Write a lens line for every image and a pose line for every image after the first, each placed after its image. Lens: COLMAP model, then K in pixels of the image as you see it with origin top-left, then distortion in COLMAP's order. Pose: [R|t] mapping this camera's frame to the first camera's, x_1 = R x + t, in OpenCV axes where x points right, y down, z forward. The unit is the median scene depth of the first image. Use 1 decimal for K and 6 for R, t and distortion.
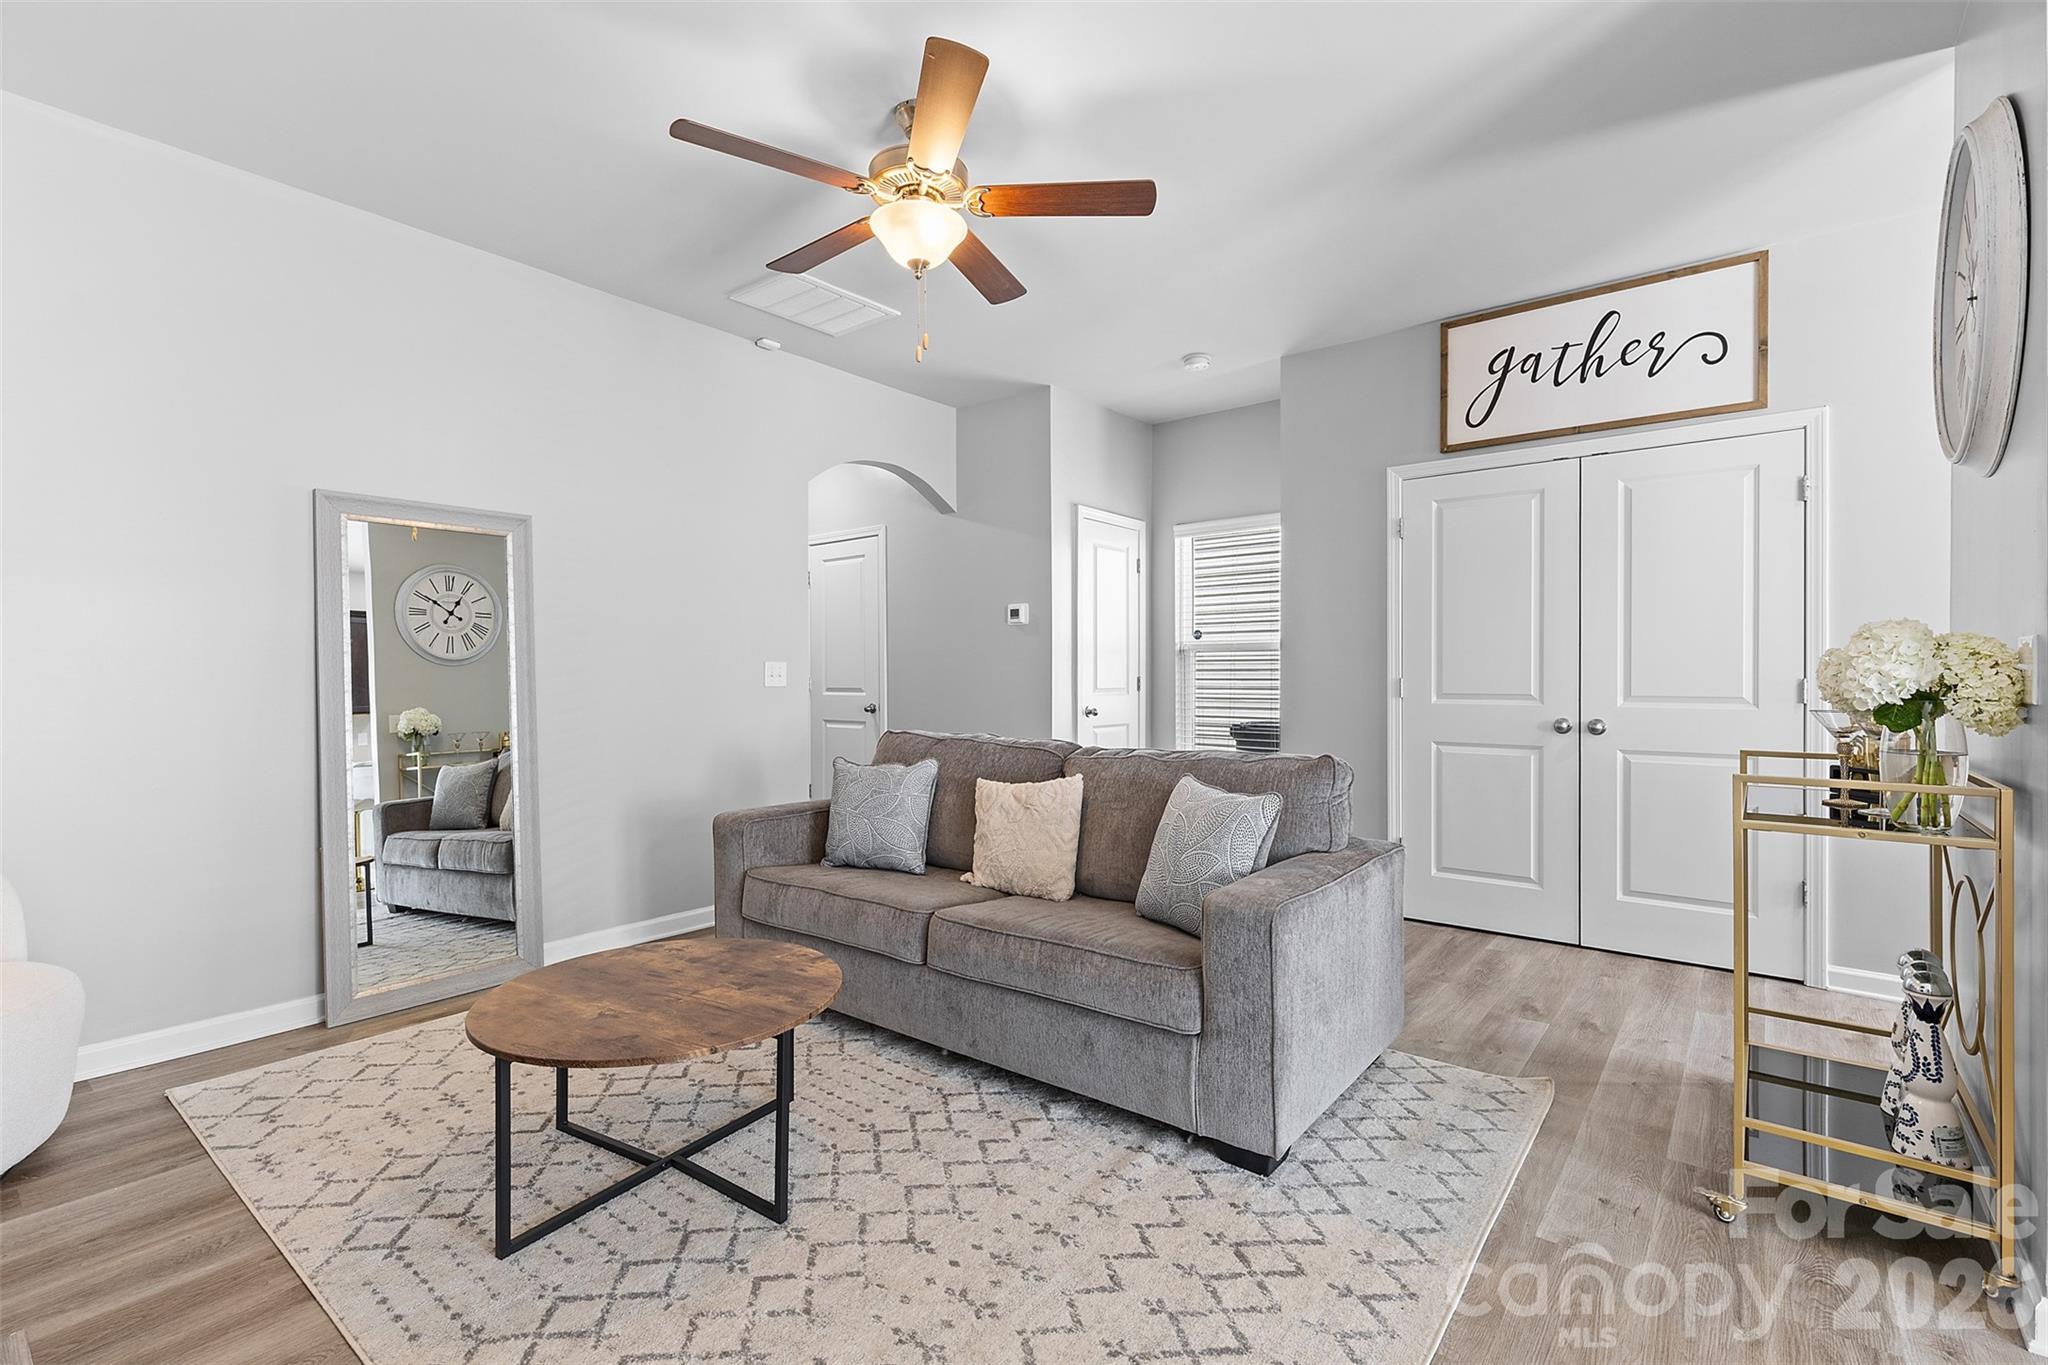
lens RADIAL K [[919.3, 0, 1024.0], [0, 919.3, 682.5], [0, 0, 1]] dist [0.005631, 0.000232]
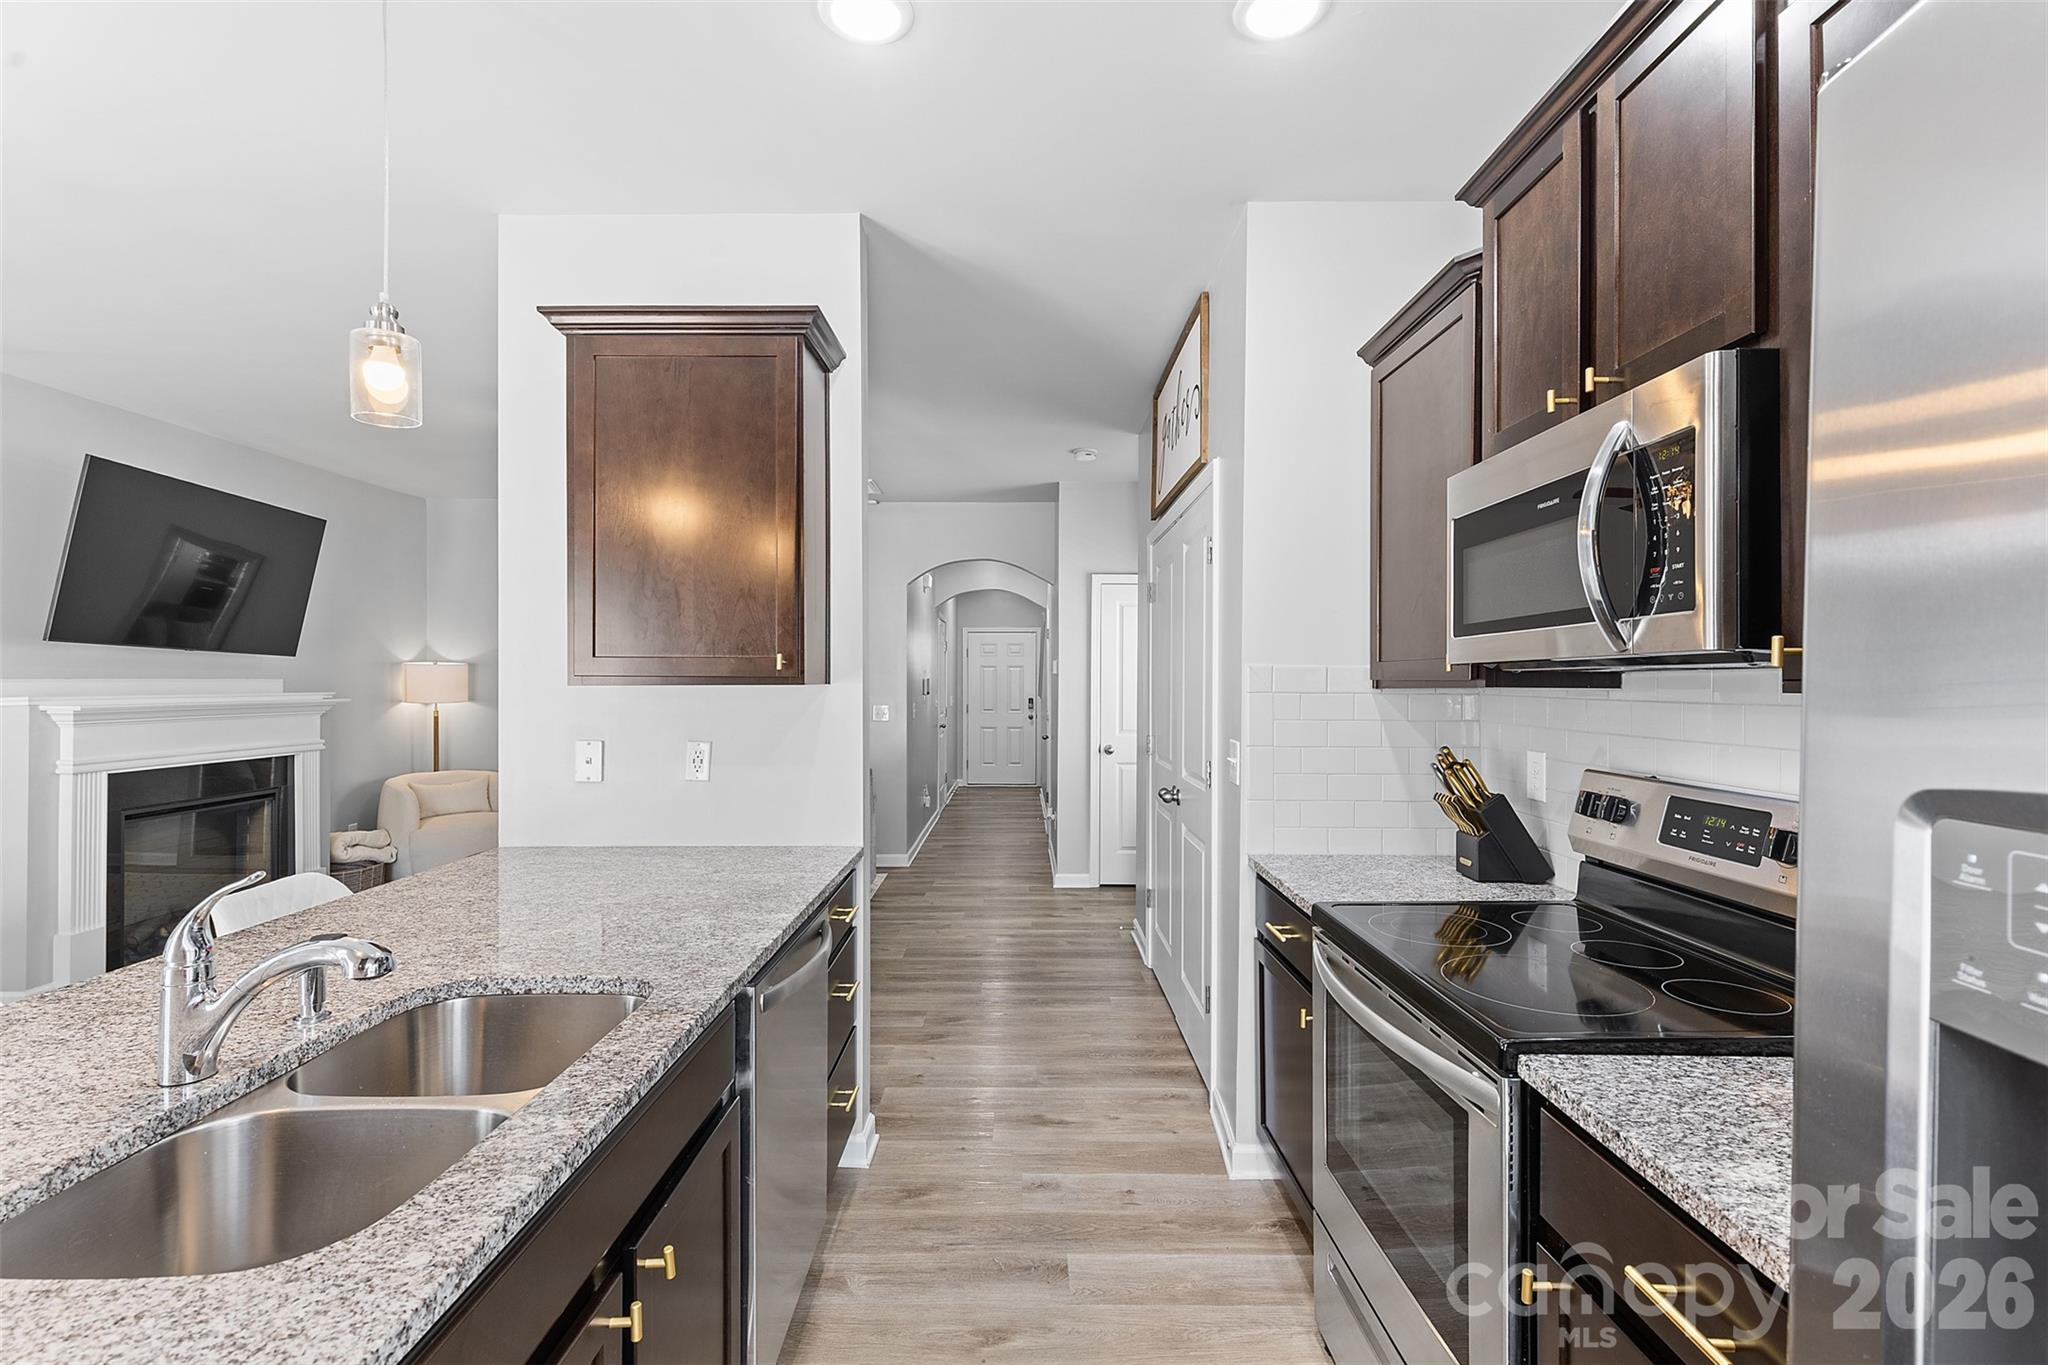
lens RADIAL K [[925.3, 0, 1022.8], [0, 925.3, 678.1], [0, 0, 1]] dist [0.004260, 0.000377]
pose [[0.625992, 0.000775, -0.779829, 1.476870], [-0.009672, 0.999930, -0.006770, -0.080088], [0.779770, 0.011781, 0.625955, 0.298255]]
